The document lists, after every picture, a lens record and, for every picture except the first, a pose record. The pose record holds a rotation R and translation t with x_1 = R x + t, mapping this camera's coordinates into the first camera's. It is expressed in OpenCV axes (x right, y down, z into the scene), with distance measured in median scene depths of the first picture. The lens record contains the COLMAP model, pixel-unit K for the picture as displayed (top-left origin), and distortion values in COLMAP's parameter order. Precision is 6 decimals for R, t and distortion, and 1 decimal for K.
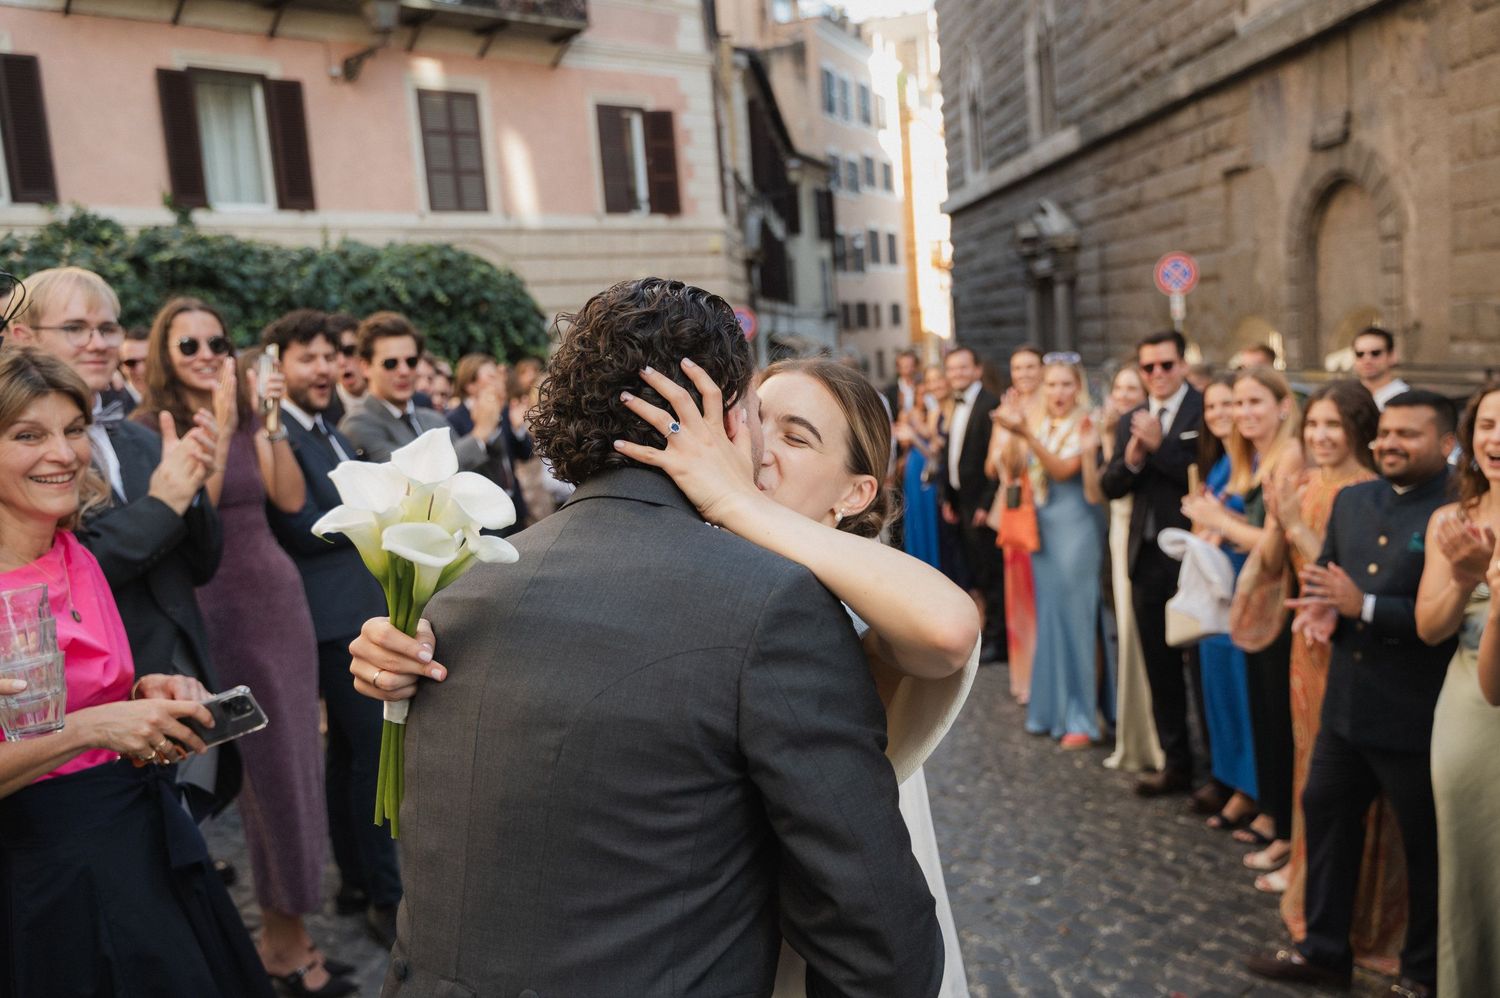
lens RADIAL K [[1307.9, 0, 759.9], [0, 1307.9, 512.0], [0, 0, 1]] dist [0.009494, -0.004571]
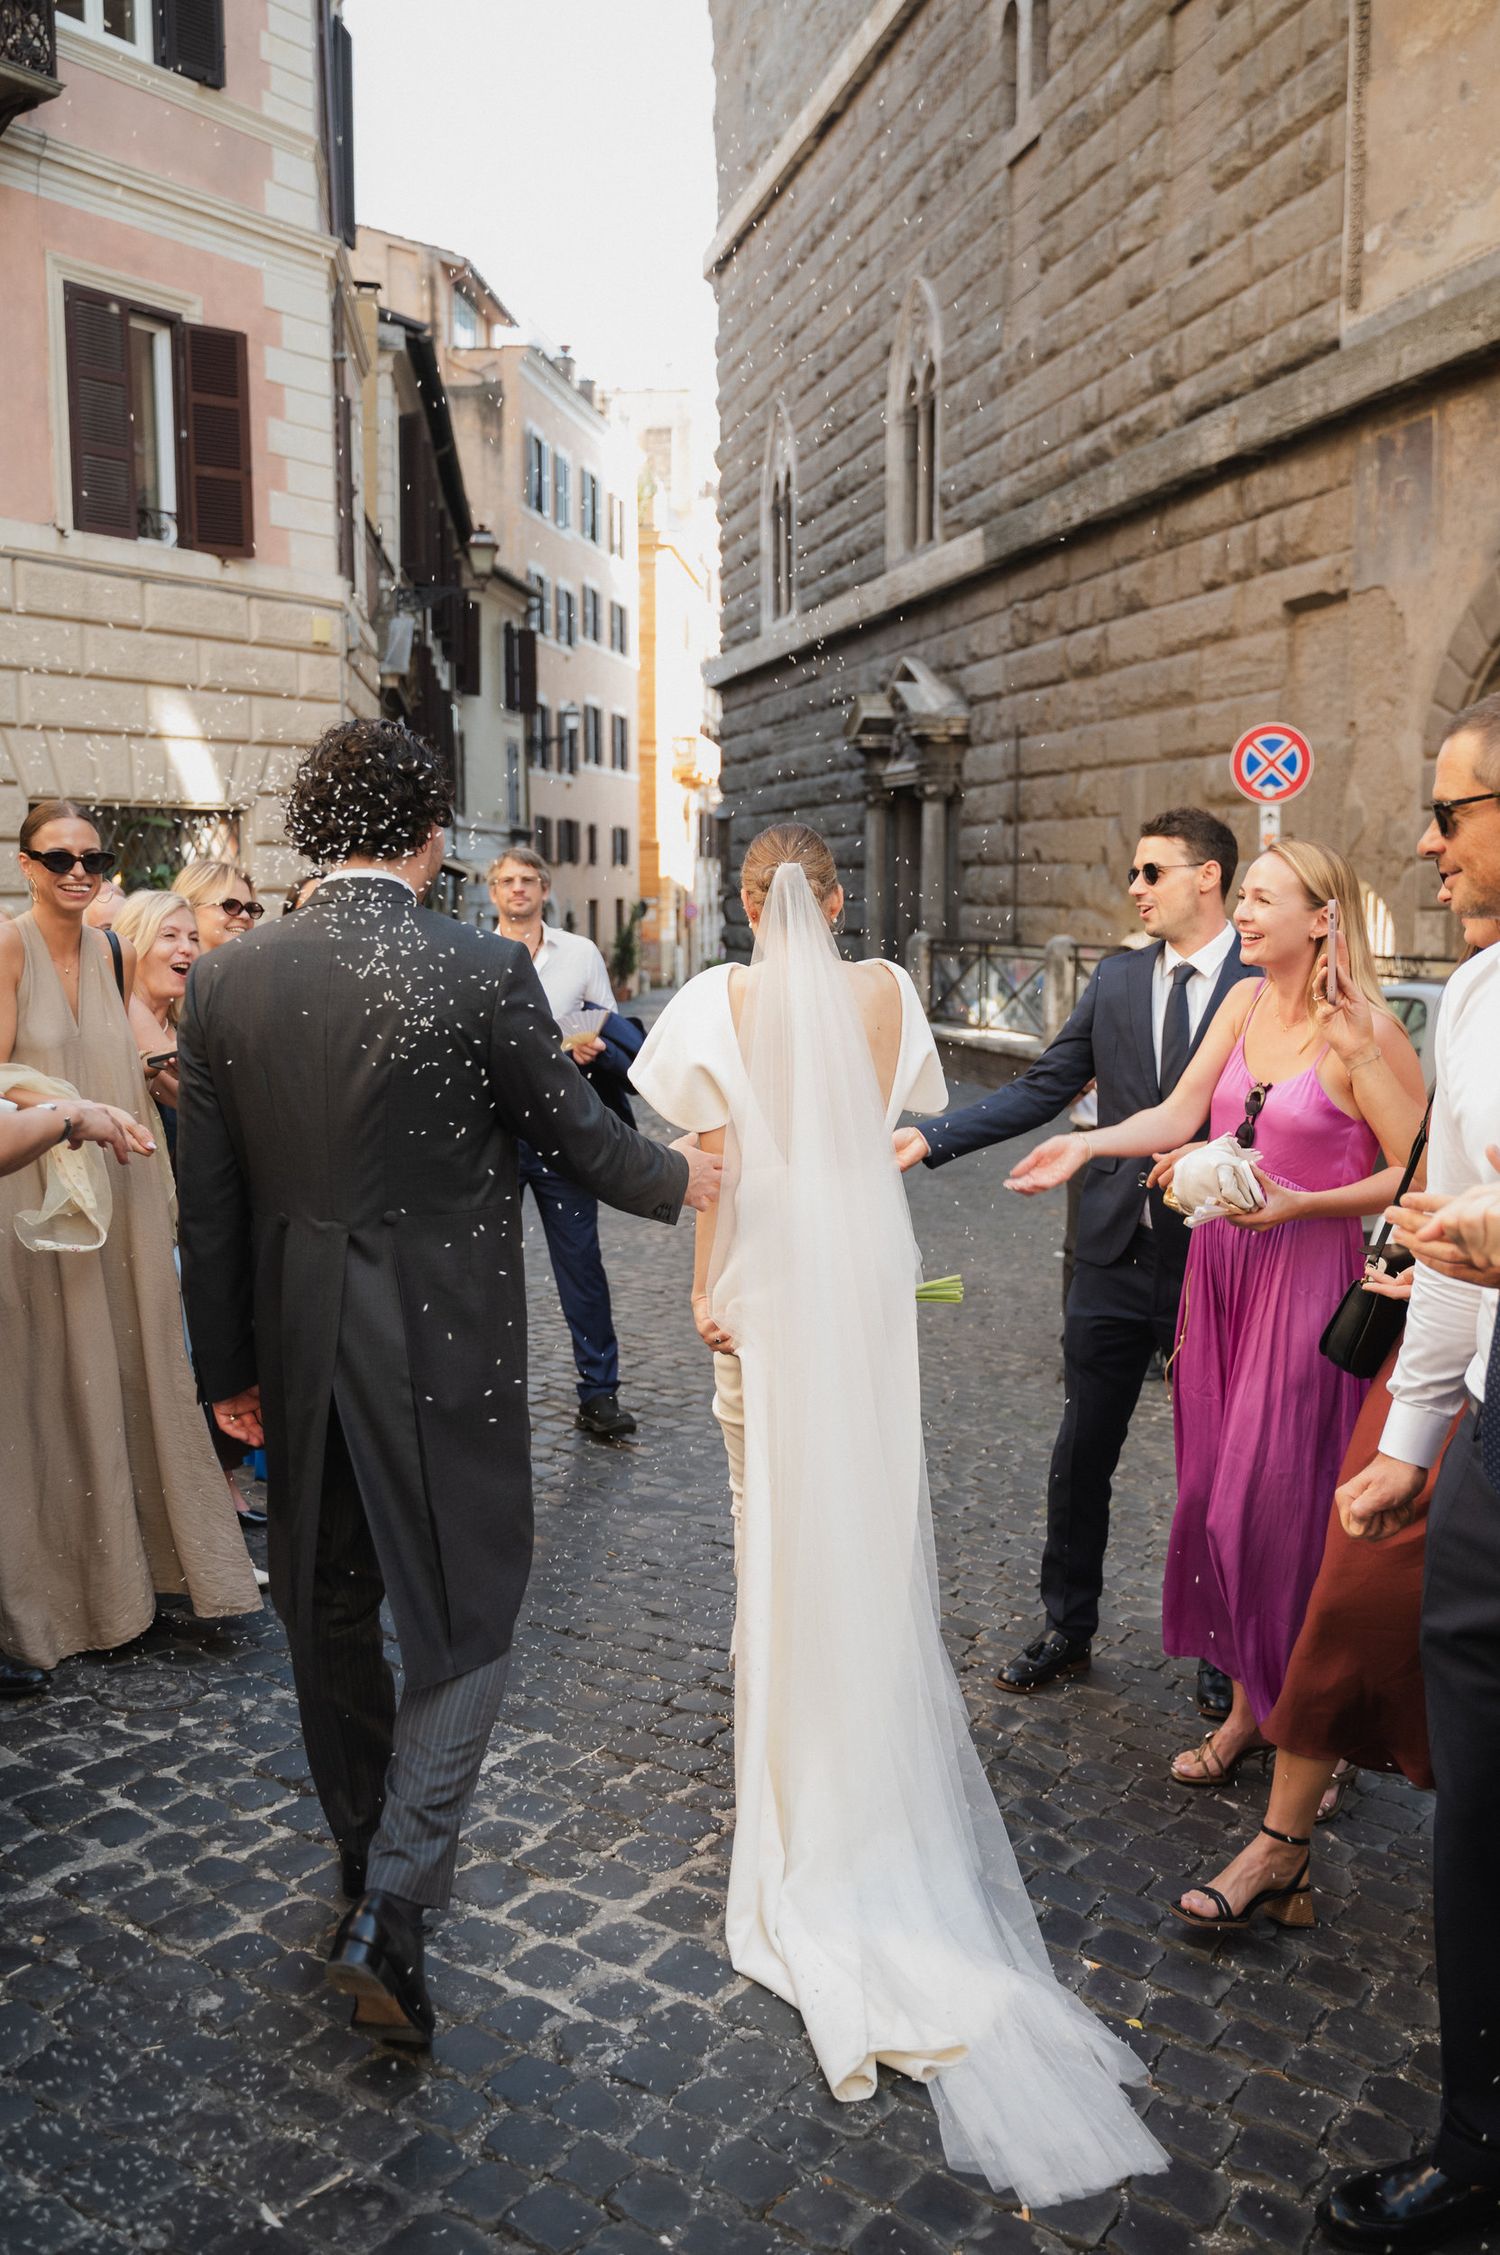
lens RADIAL K [[1884.8, 0, 812.2], [0, 1884.8, 1192.0], [0, 0, 1]] dist [0.010167, -0.003494]
pose [[0.973310, 0.055250, 0.222746, -0.000198], [-0.060652, 0.998006, 0.017481, -0.015984], [-0.221336, -0.030524, 0.974720, 0.252339]]
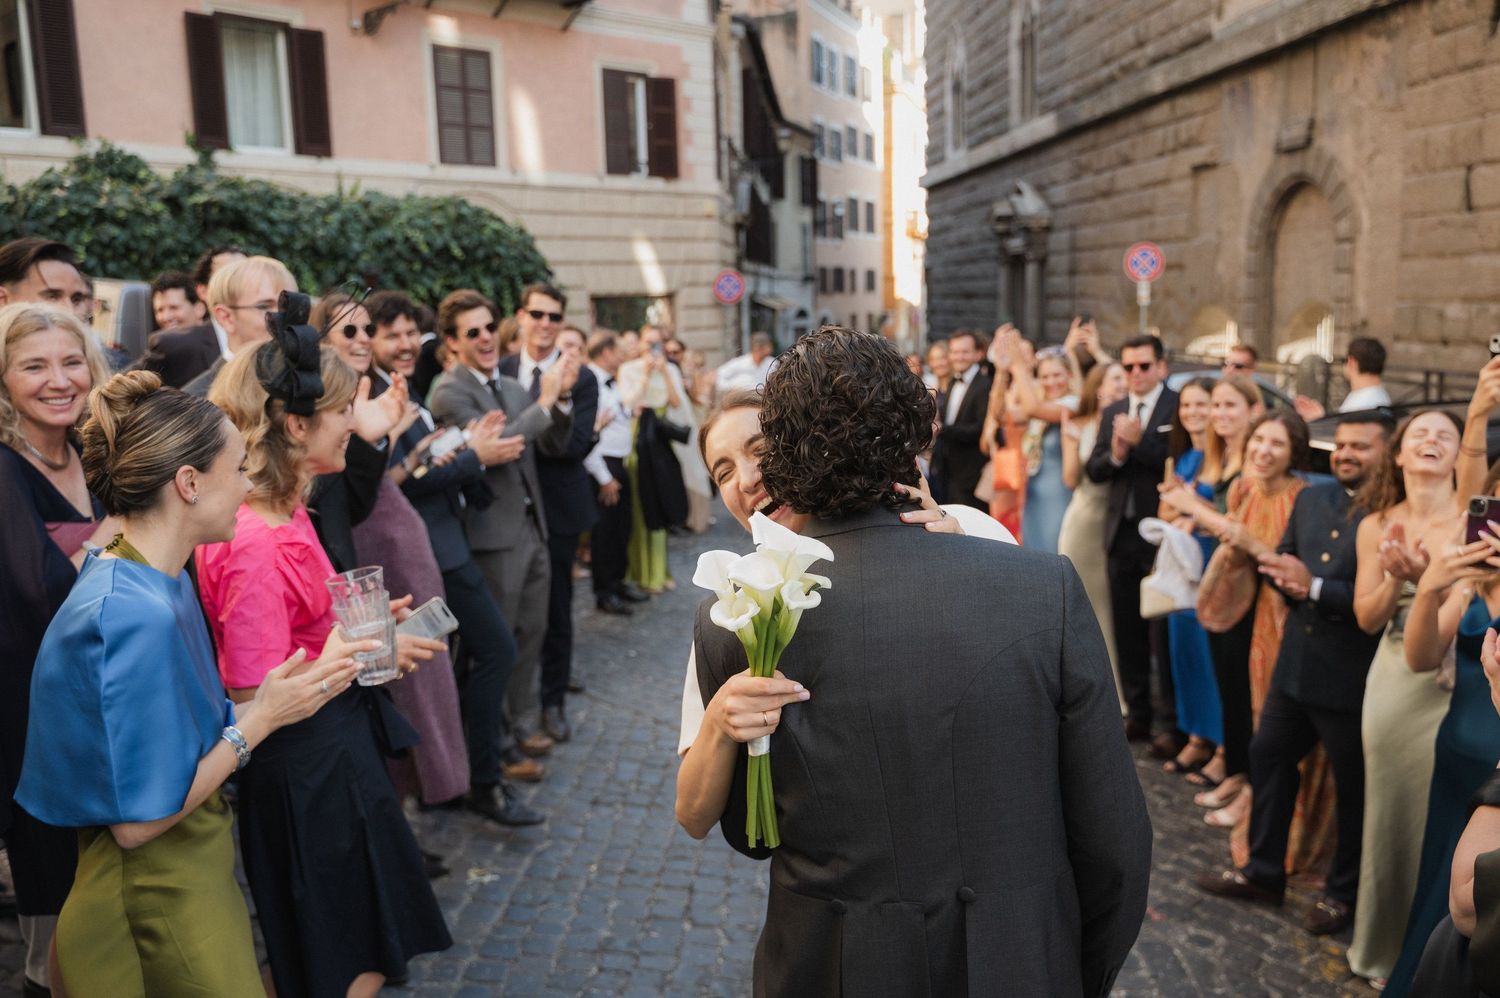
lens RADIAL K [[1253.8, 0, 756.0], [0, 1253.8, 499.6], [0, 0, 1]] dist [0.010167, -0.003494]
pose [[0.998555, 0.047855, 0.024437, -0.010784], [-0.048564, 0.998390, 0.029303, -0.002400], [-0.022995, -0.030447, 0.999272, -0.017665]]
